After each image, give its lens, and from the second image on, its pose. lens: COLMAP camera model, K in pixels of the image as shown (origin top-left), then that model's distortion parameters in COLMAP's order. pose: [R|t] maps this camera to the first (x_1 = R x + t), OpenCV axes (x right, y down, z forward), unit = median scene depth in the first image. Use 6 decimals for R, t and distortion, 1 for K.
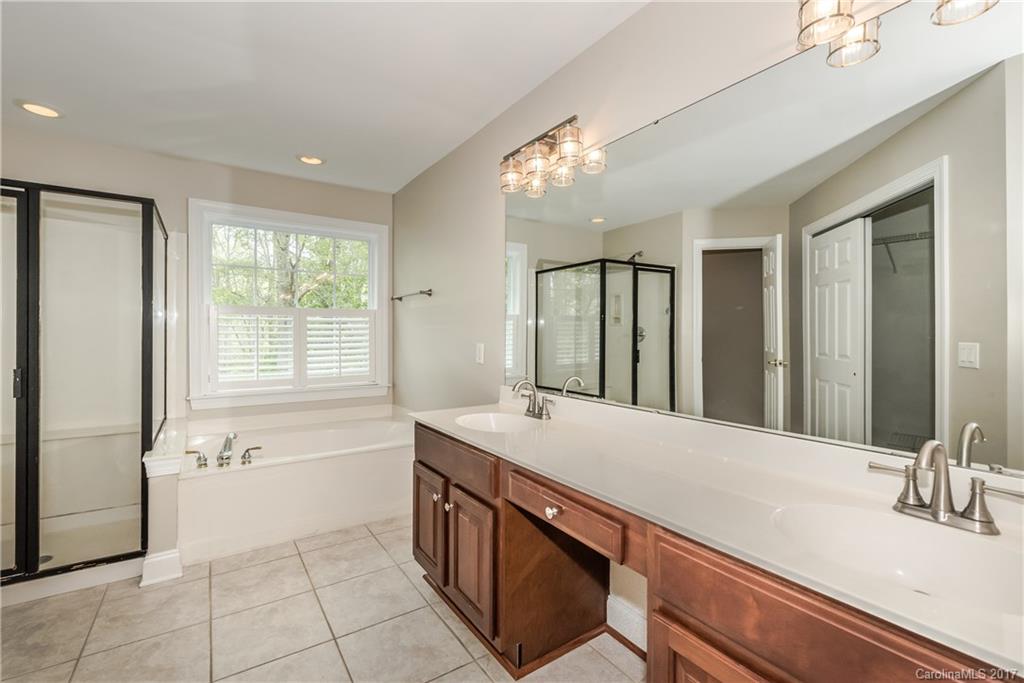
lens RADIAL K [[460.4, 0, 511.0], [0, 460.4, 335.7], [0, 0, 1]] dist [-0.001507, -0.001259]
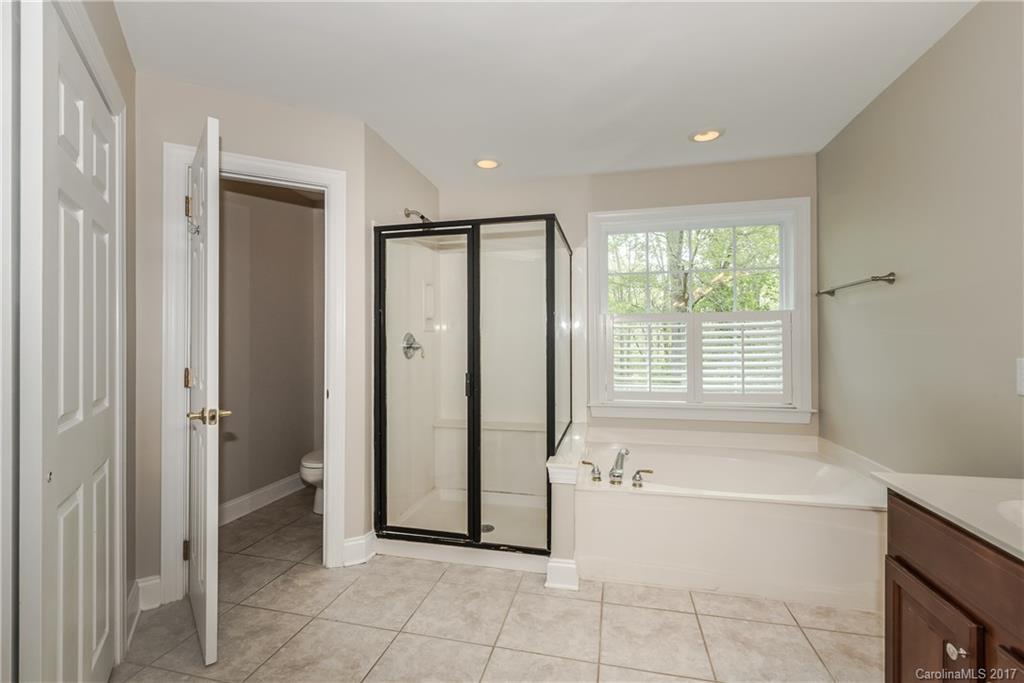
lens RADIAL K [[434.1, 0, 512.0], [0, 434.1, 341.5], [0, 0, 1]] dist [0.002662, 0.000062]
pose [[0.679321, -0.006983, -0.733808, -0.113919], [0.004678, 0.999976, -0.005184, -0.003808], [0.733826, 0.000089, 0.679337, 0.238911]]
